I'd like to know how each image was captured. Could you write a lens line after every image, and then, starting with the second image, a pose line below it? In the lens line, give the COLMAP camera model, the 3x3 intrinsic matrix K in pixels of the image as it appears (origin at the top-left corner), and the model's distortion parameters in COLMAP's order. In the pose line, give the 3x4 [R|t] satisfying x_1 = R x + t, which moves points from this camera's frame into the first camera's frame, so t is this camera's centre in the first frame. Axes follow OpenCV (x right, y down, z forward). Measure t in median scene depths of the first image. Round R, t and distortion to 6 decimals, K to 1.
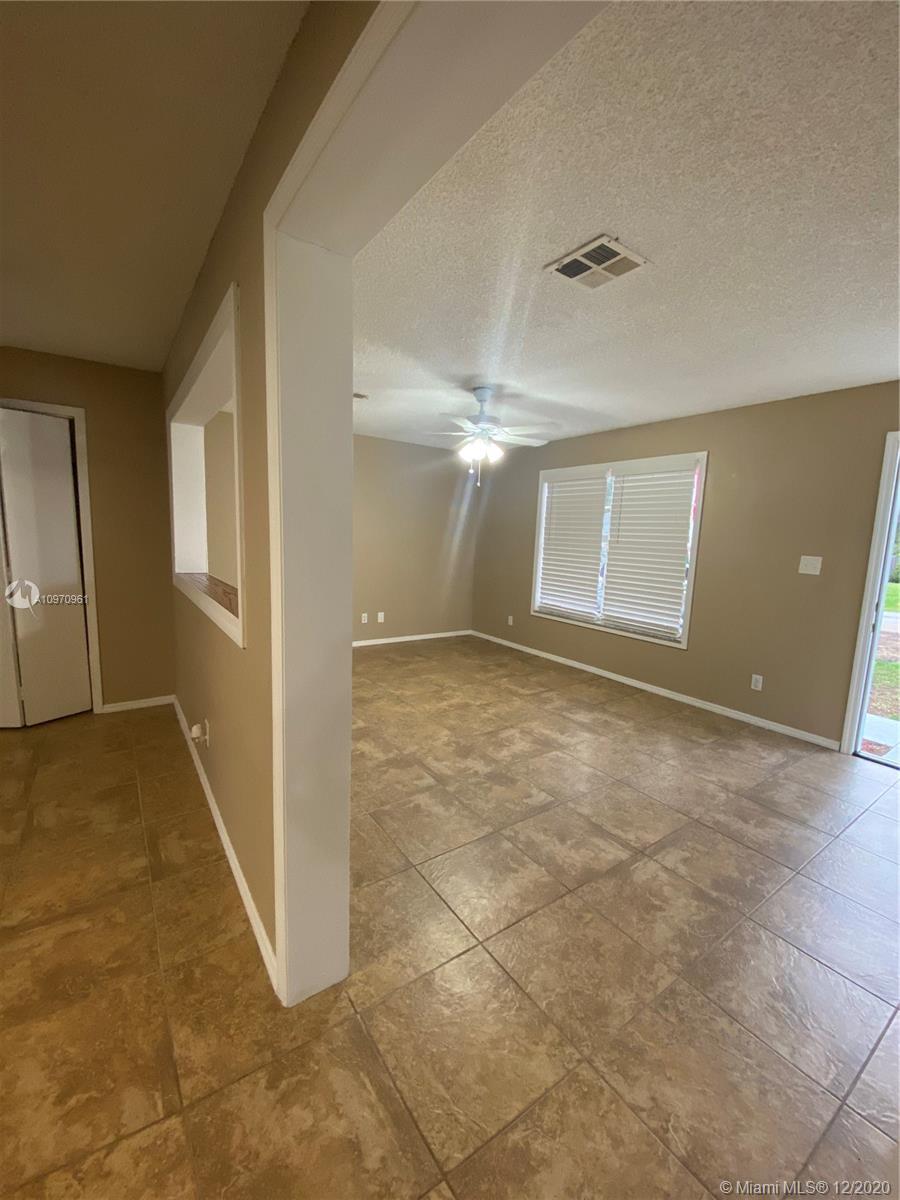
lens RADIAL K [[481.1, 0, 453.6], [0, 481.1, 595.1], [0, 0, 1]] dist [-0.003615, -0.009321]
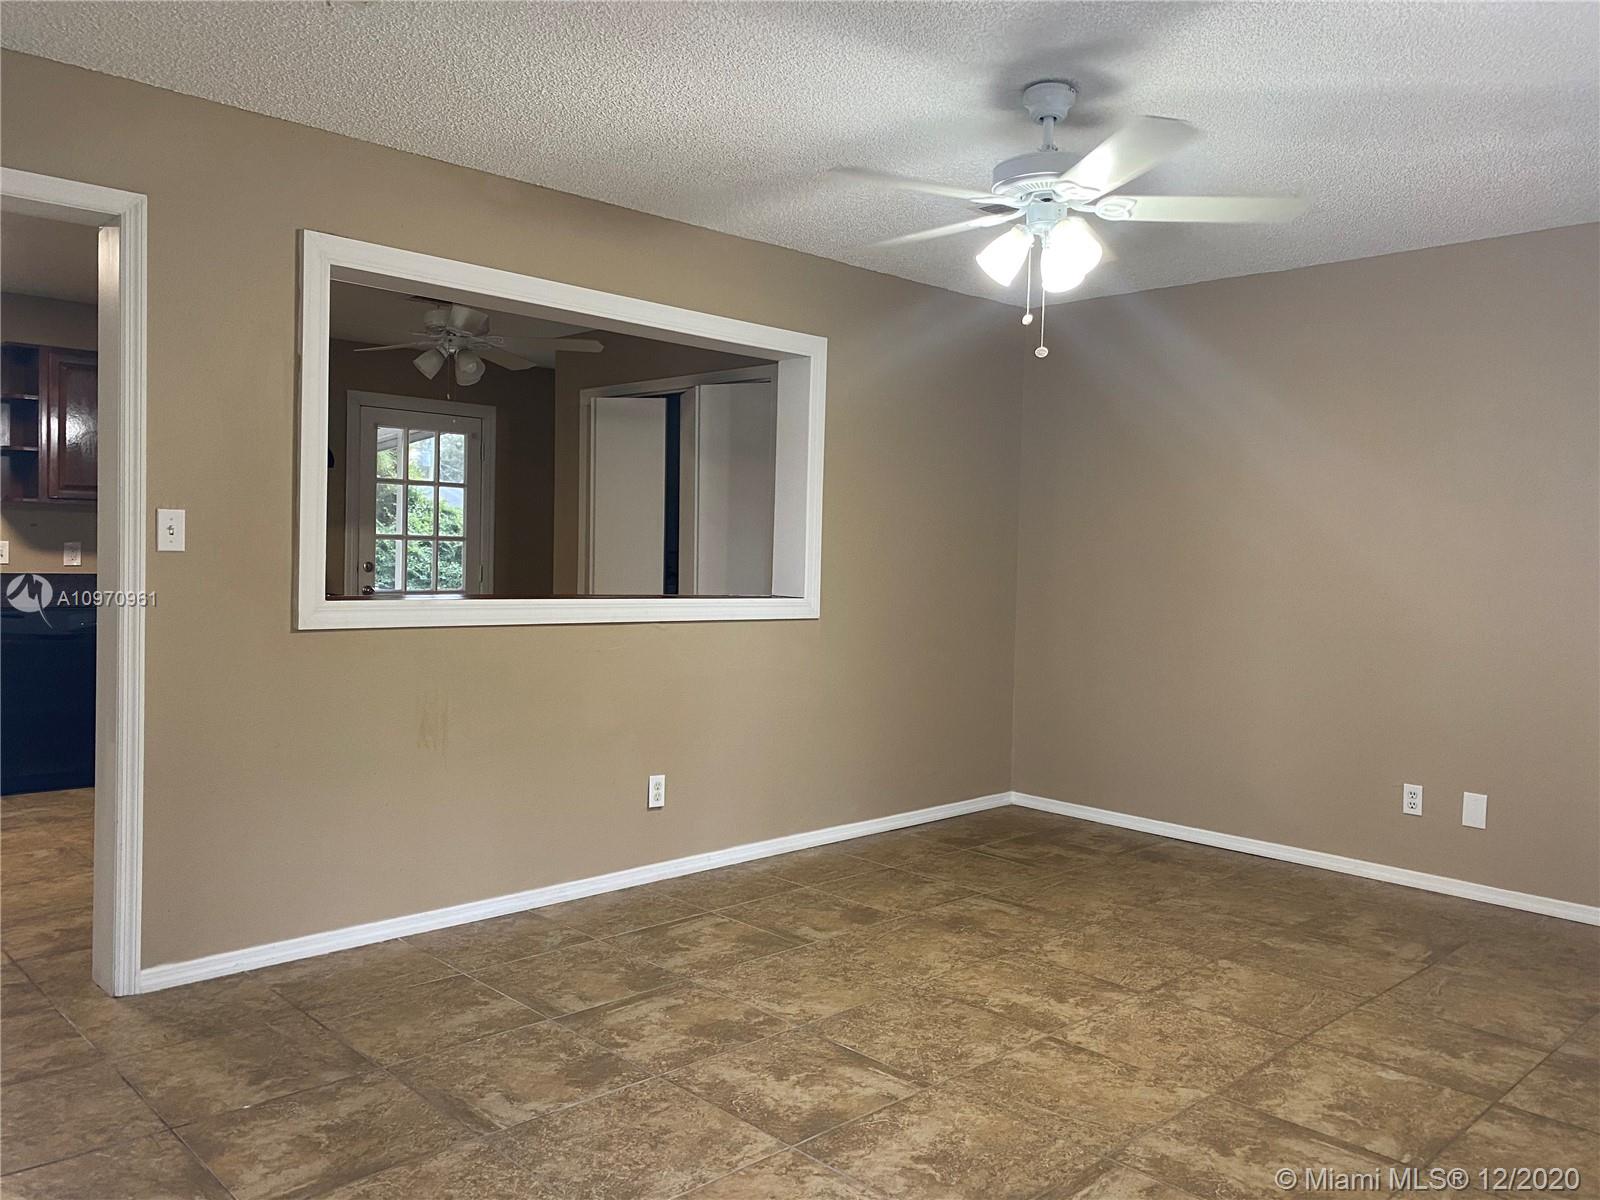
lens RADIAL K [[1233.0, 0, 836.4], [0, 1233.0, 622.3], [0, 0, 1]] dist [0.023075, -0.030604]
pose [[0.169634, 0.026590, -0.985148, 0.970992], [-0.144433, 0.989513, 0.001838, -0.028668], [0.974866, 0.141976, 0.171696, 0.793369]]
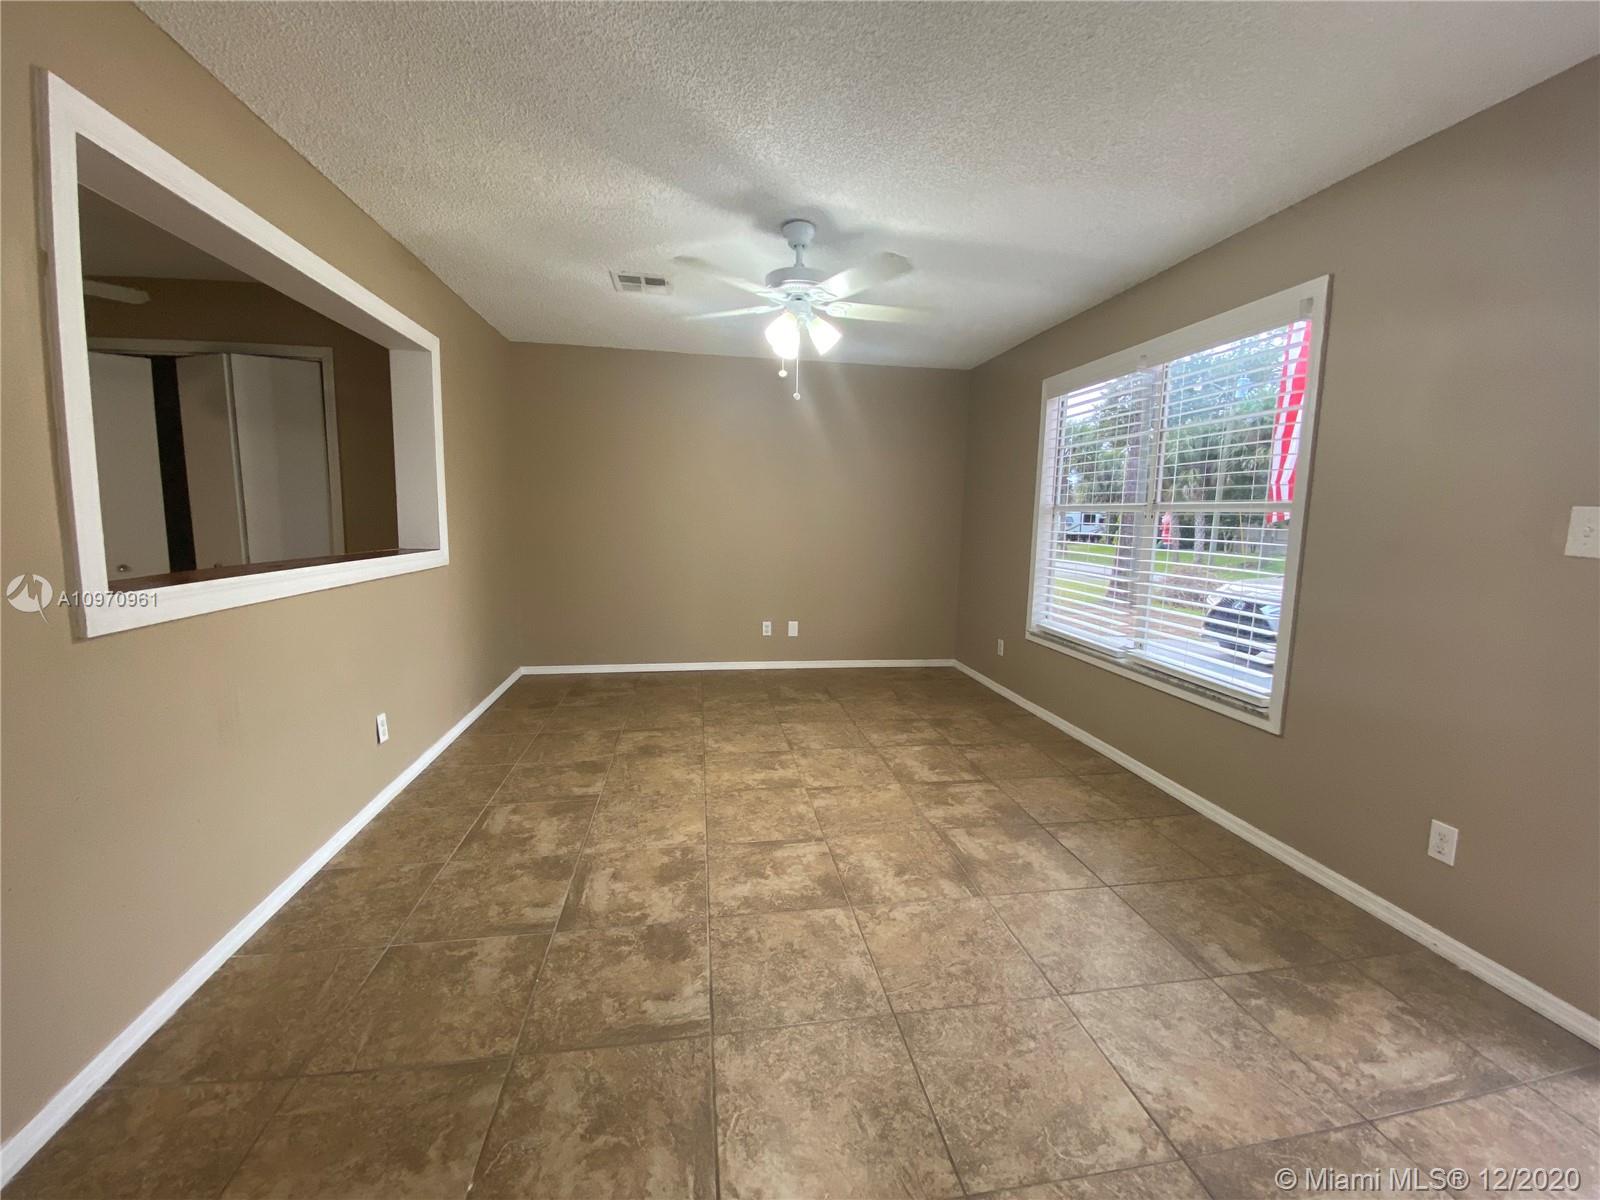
lens RADIAL K [[641.4, 0, 805.9], [0, 641.4, 603.1], [0, 0, 1]] dist [-0.003615, -0.009321]
pose [[0.904891, 0.041043, -0.423661, 0.421815], [-0.040614, 0.999124, 0.010045, 0.001965], [0.423702, 0.008117, 0.905765, 0.356322]]
